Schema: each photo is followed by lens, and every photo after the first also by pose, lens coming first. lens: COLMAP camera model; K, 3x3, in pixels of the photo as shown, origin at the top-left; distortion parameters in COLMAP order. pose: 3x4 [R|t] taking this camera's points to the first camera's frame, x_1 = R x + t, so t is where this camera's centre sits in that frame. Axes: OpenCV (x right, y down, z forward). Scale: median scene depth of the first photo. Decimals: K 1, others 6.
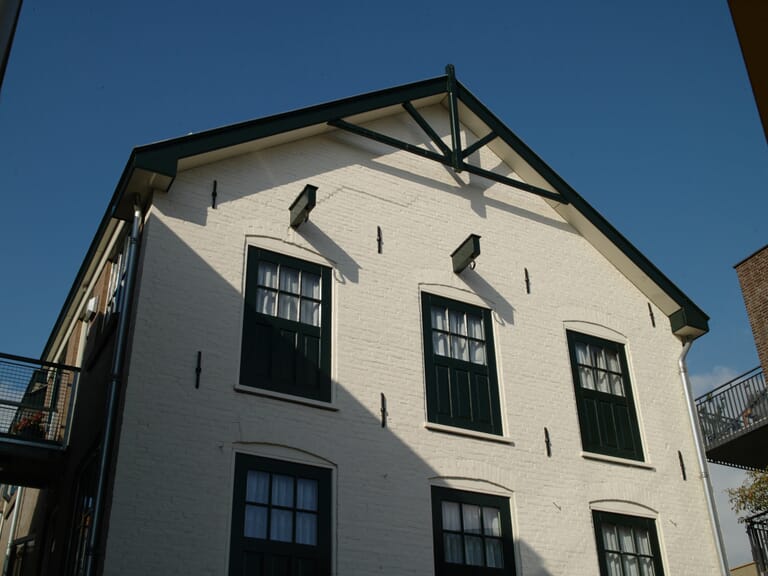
lens RADIAL K [[905.9, 0, 384.0], [0, 905.9, 288.0], [0, 0, 1]] dist [-0.094741, 0.019793]
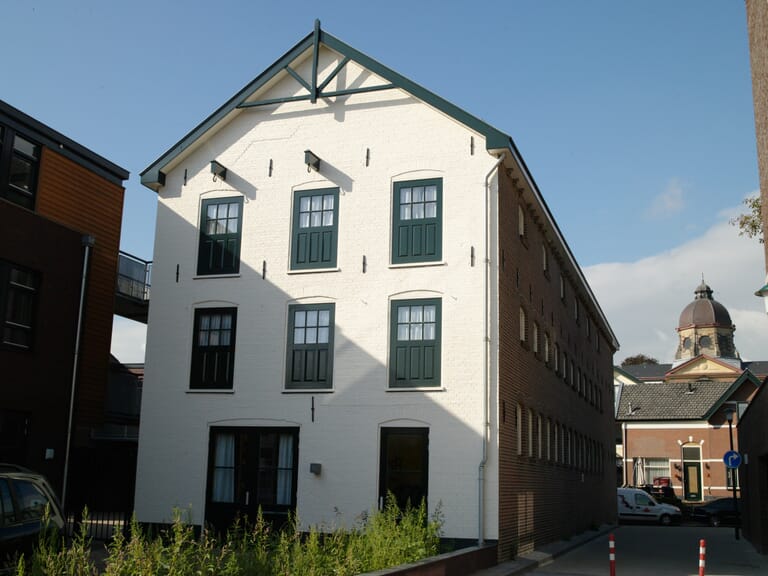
lens RADIAL K [[905.9, 0, 384.0], [0, 905.9, 288.0], [0, 0, 1]] dist [-0.094741, 0.019793]
pose [[0.680617, -0.124710, -0.721947, 1.506438], [0.346002, 0.923306, 0.166701, -0.058662], [0.645788, -0.363255, 0.671568, -0.127528]]
